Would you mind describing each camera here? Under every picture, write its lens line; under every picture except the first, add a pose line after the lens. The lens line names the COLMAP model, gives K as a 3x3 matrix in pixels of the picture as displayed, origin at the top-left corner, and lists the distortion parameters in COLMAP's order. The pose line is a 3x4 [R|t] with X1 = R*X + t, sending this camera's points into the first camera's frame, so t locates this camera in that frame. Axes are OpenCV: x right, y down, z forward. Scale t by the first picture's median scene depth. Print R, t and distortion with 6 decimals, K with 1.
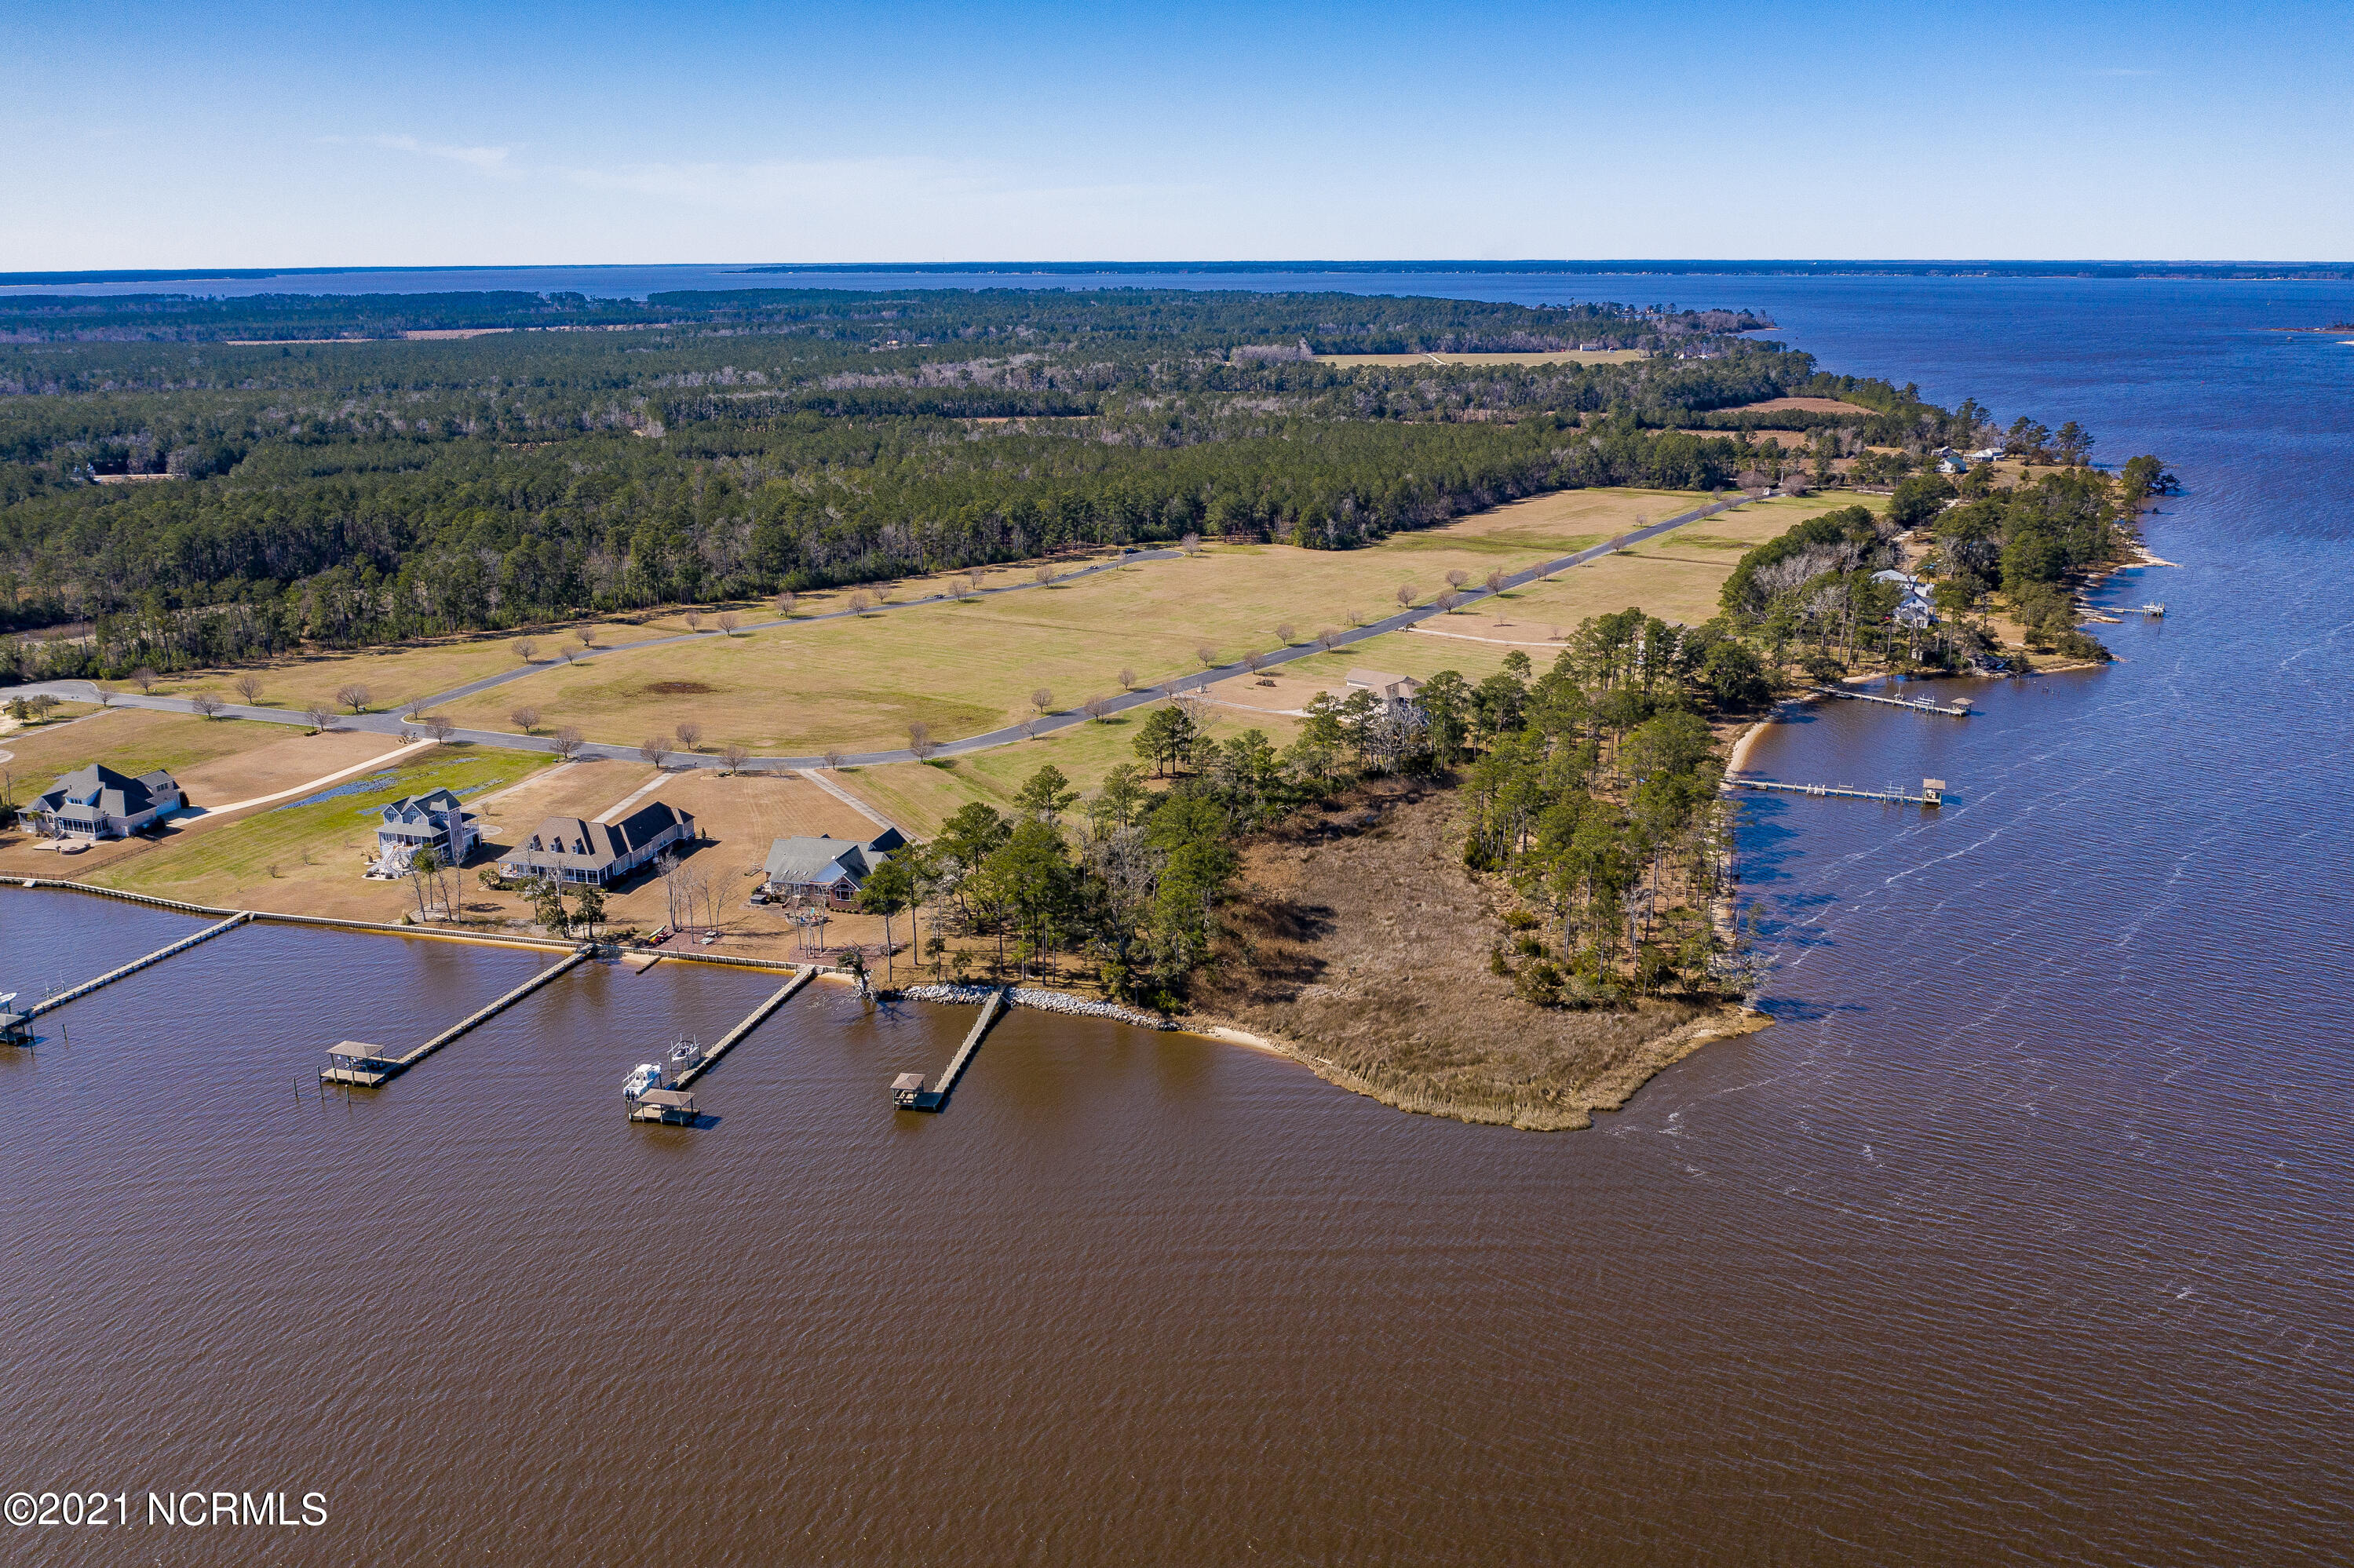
lens RADIAL K [[1869.8, 0, 1167.6], [0, 1869.8, 778.0], [0, 0, 1]] dist [-0.016740, -0.003233]
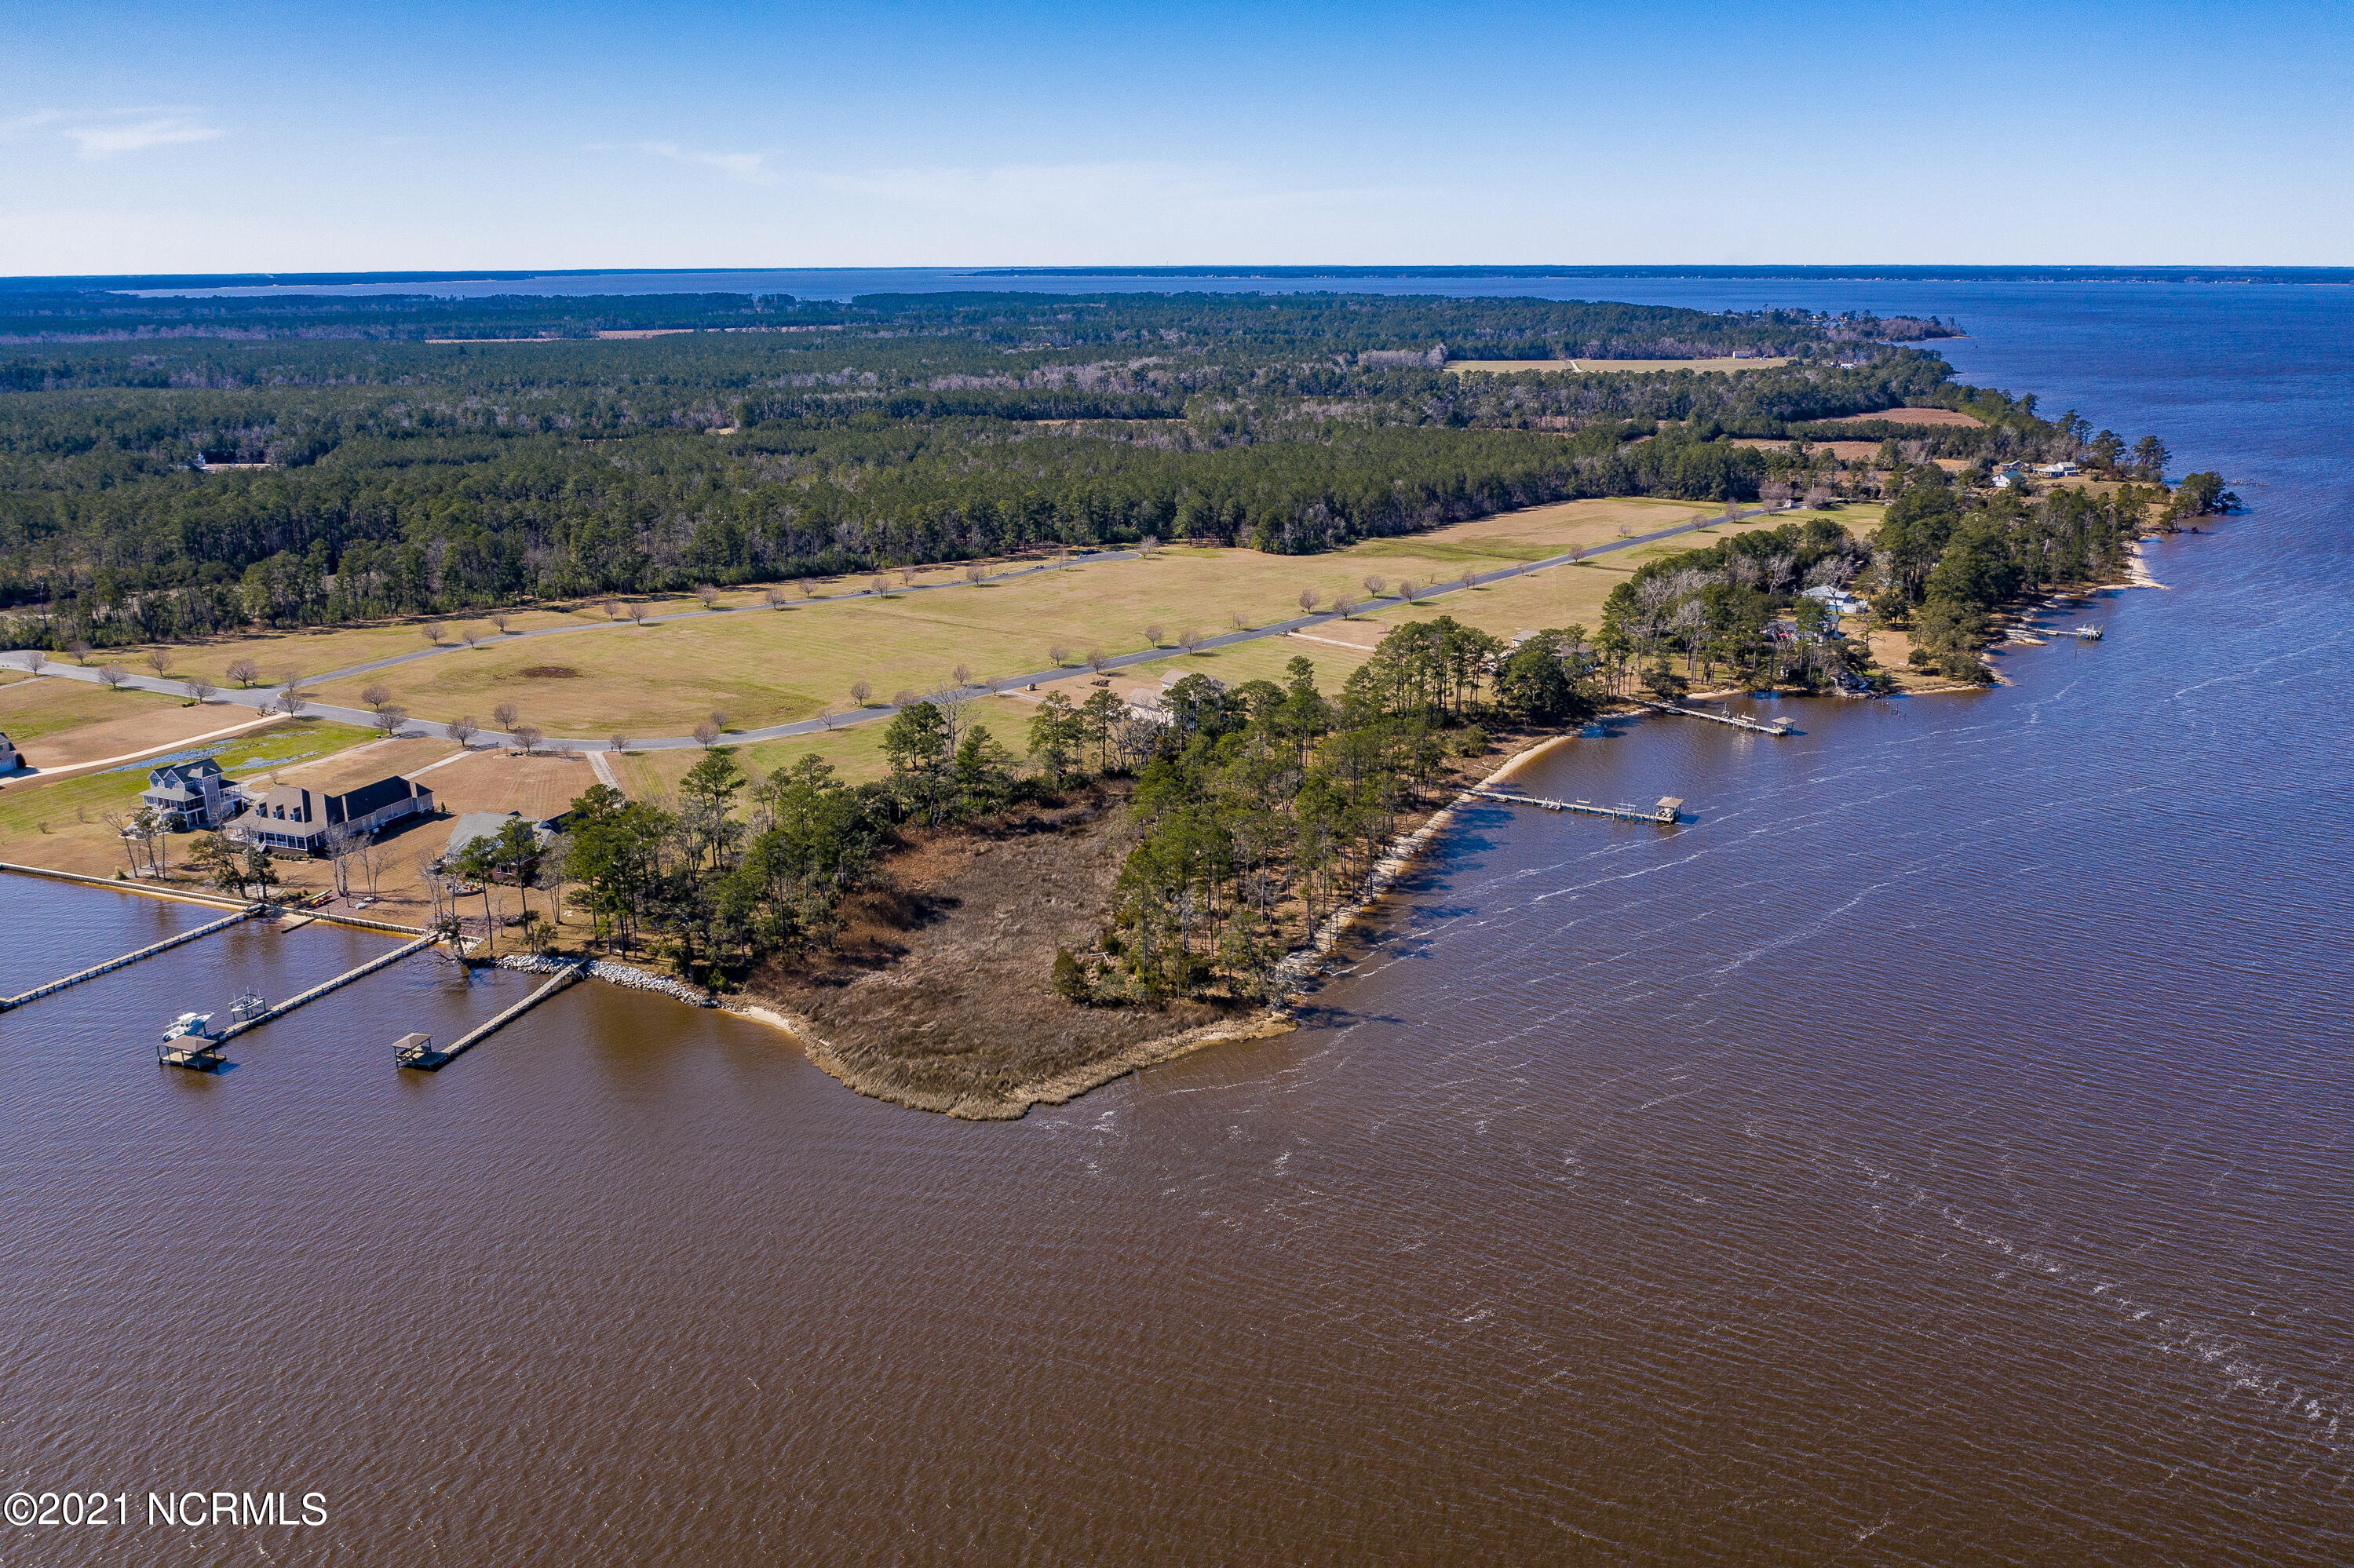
lens RADIAL K [[1869.3, 0, 1168.9], [0, 1869.3, 760.9], [0, 0, 1]] dist [-0.019565, 0.000073]
pose [[0.992546, 0.032022, -0.117585, 0.145215], [-0.033241, 0.999412, -0.008416, -0.000776], [0.117246, 0.012262, 0.993027, -0.001513]]
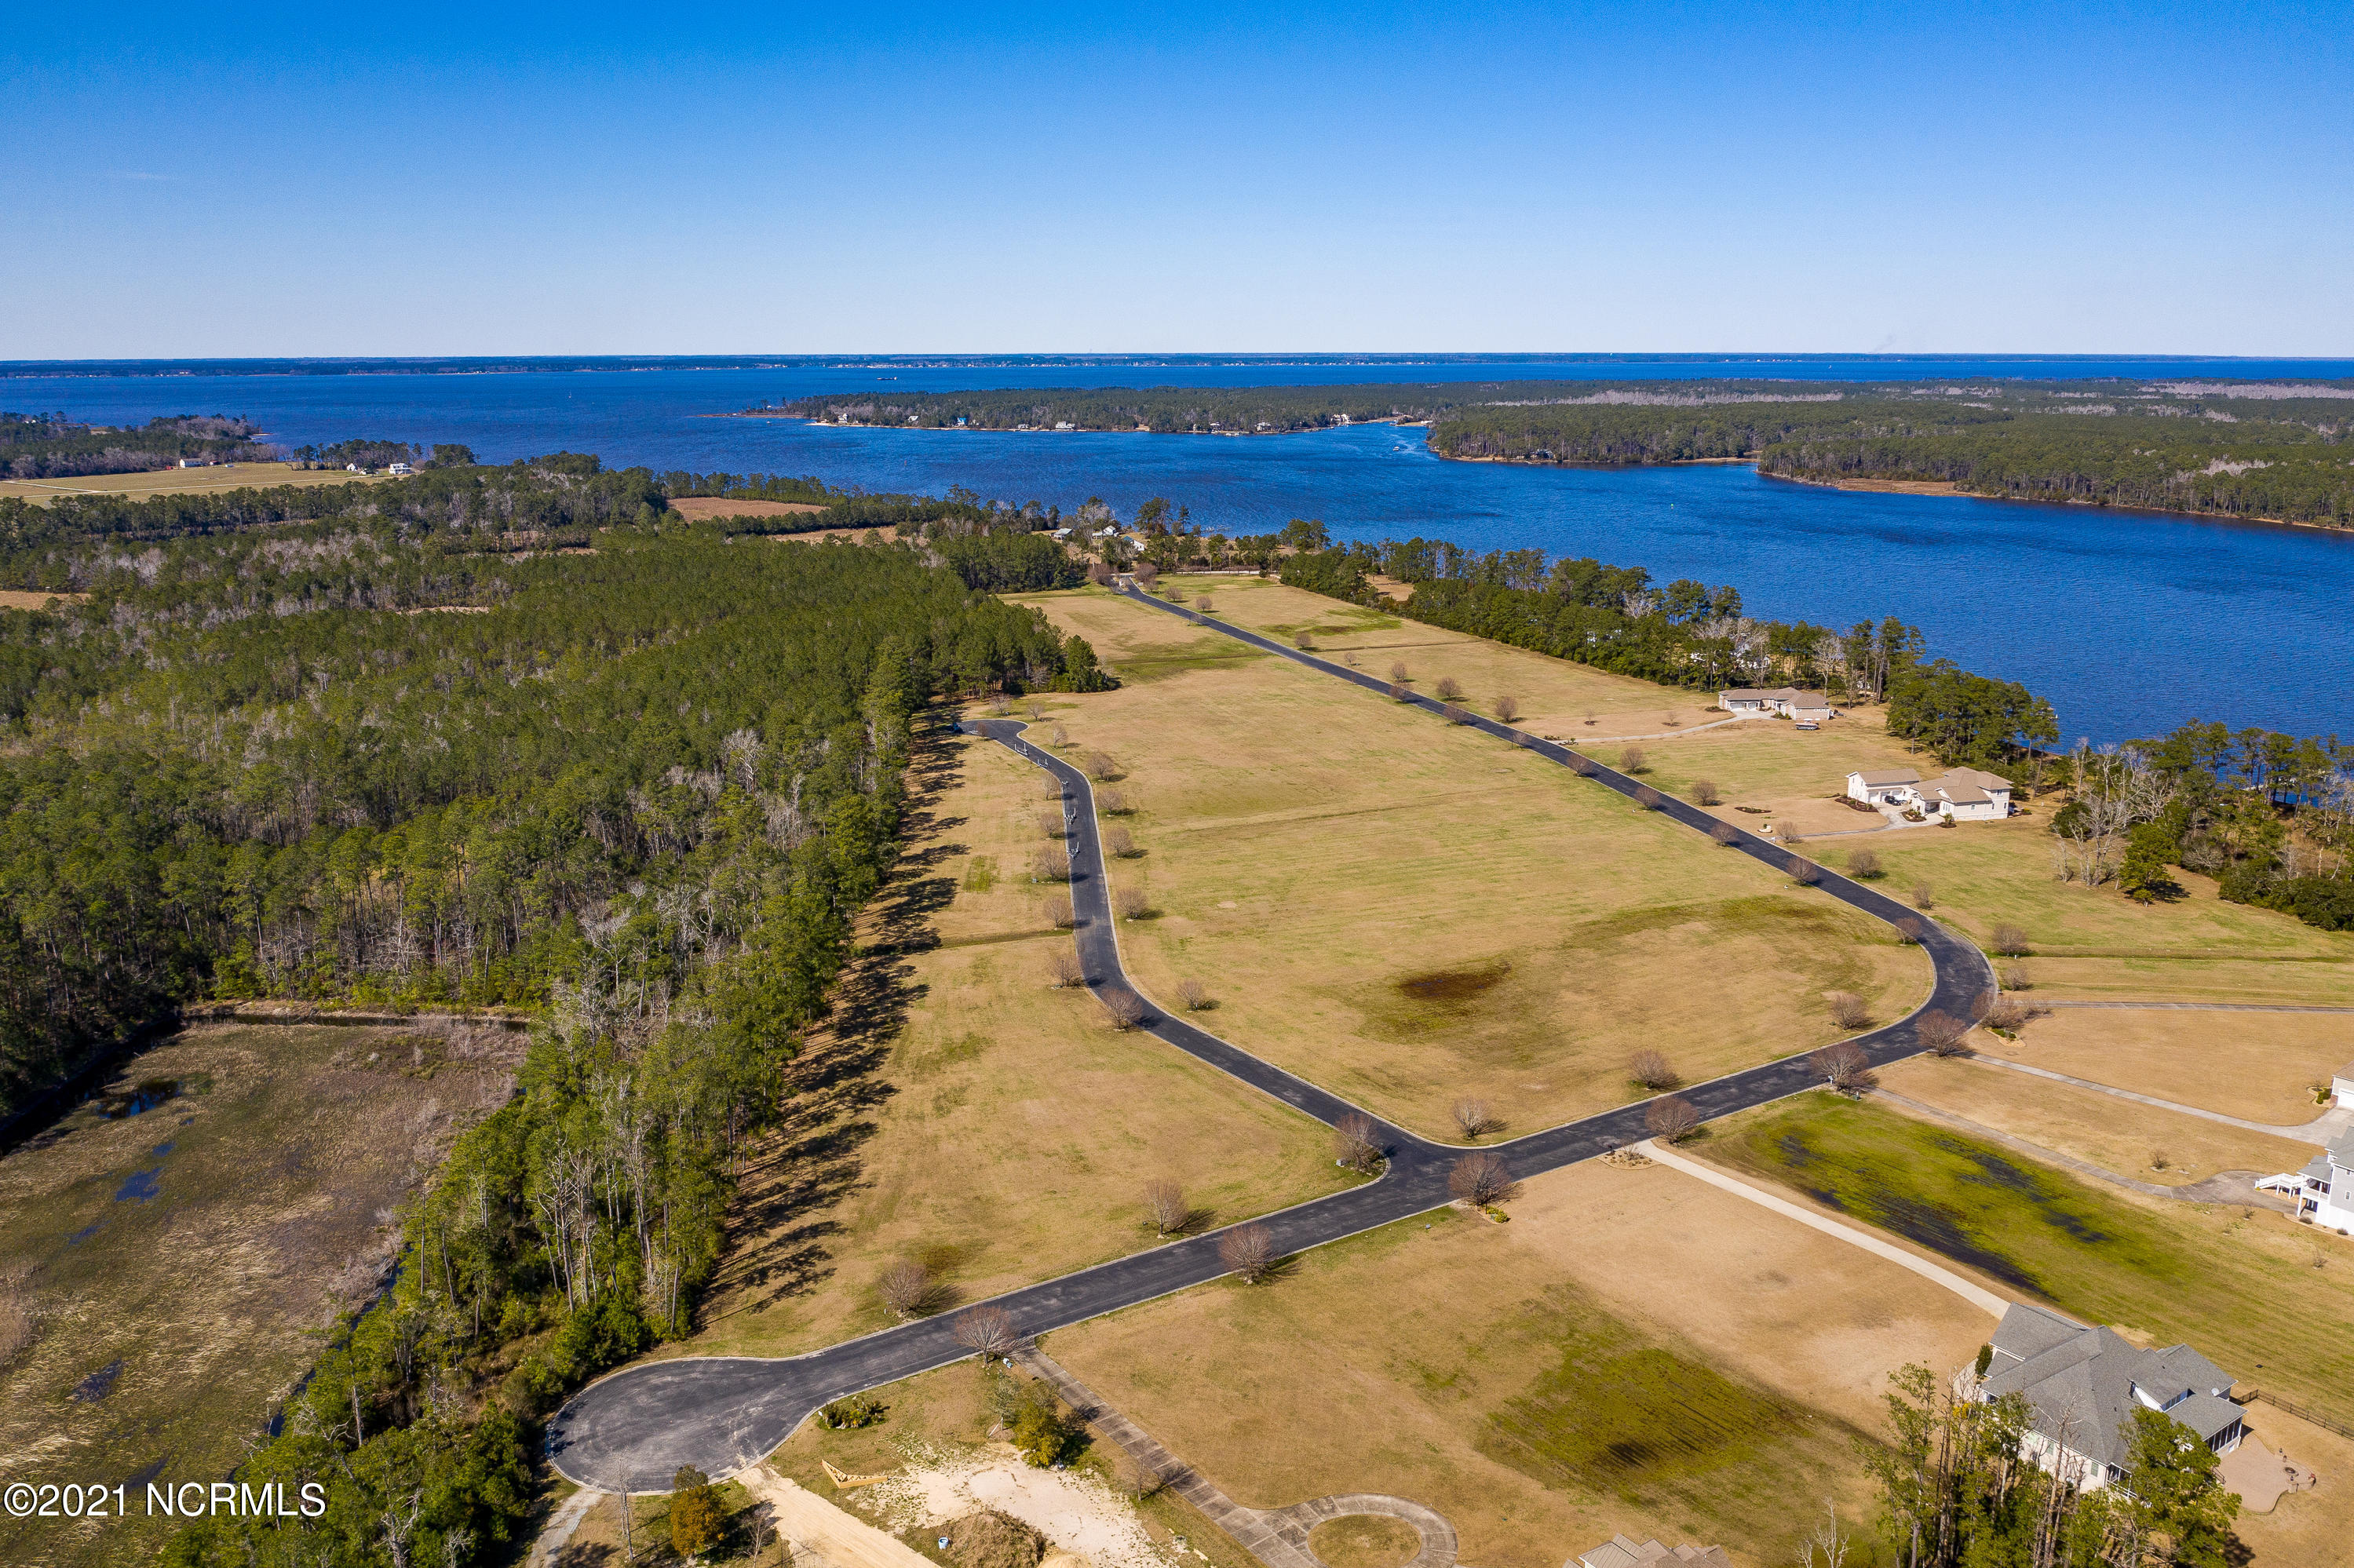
lens RADIAL K [[1869.8, 0, 1167.6], [0, 1869.8, 778.0], [0, 0, 1]] dist [-0.016740, -0.003233]
pose [[0.594467, -0.180077, 0.783697, -0.578553], [0.218797, 0.974054, 0.057851, -0.126327], [-0.773781, 0.137080, 0.618443, 0.450898]]
